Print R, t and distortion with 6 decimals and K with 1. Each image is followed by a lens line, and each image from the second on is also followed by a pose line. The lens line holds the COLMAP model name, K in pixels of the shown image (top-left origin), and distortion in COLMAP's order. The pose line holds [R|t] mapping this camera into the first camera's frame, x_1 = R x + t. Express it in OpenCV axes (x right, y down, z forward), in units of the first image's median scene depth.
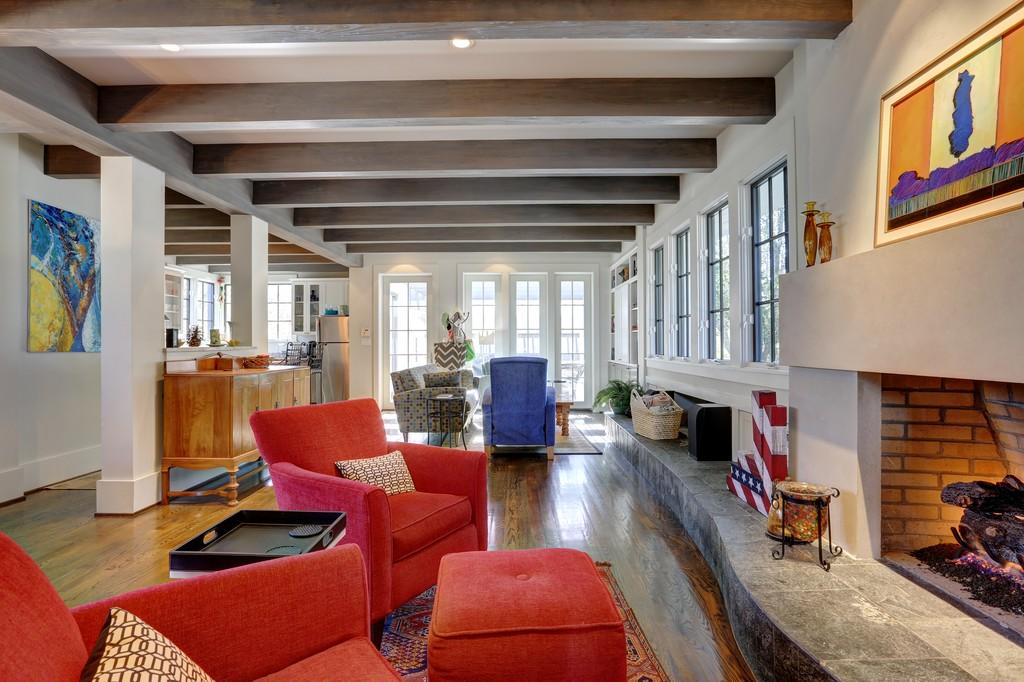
lens RADIAL K [[515.4, 0, 512.0], [0, 515.4, 341.0], [0, 0, 1]] dist [-0.000626, -0.000088]
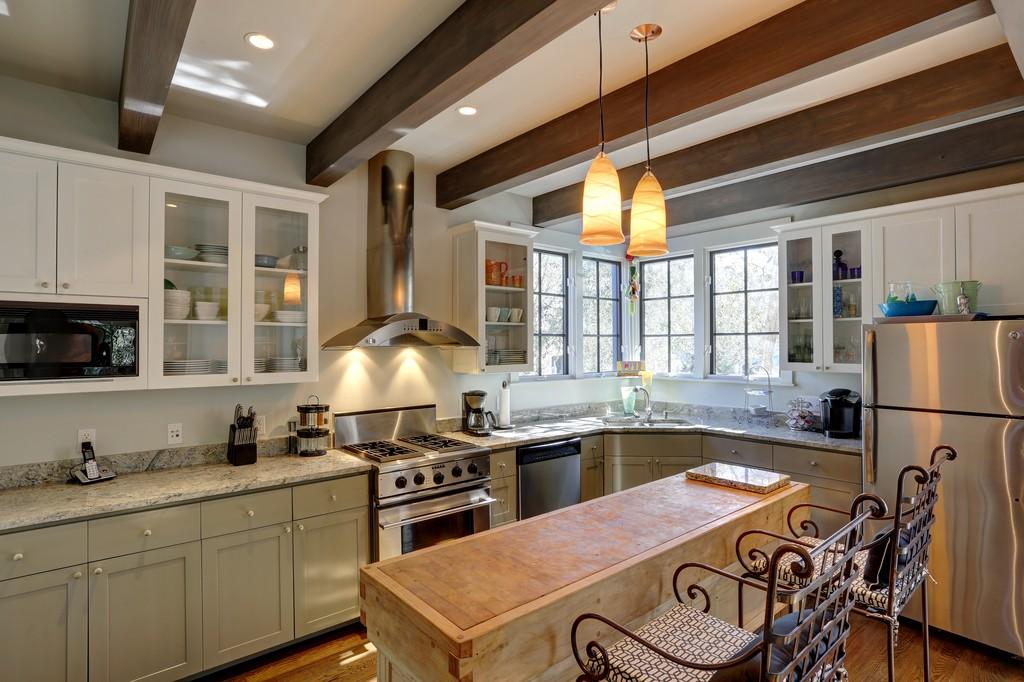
lens RADIAL K [[515.4, 0, 512.0], [0, 515.4, 341.0], [0, 0, 1]] dist [-0.000626, -0.000088]
pose [[0.643402, -0.000818, -0.765528, -0.260611], [0.002698, 0.999996, 0.001199, -0.034921], [0.765523, -0.002836, 0.643402, 0.598407]]
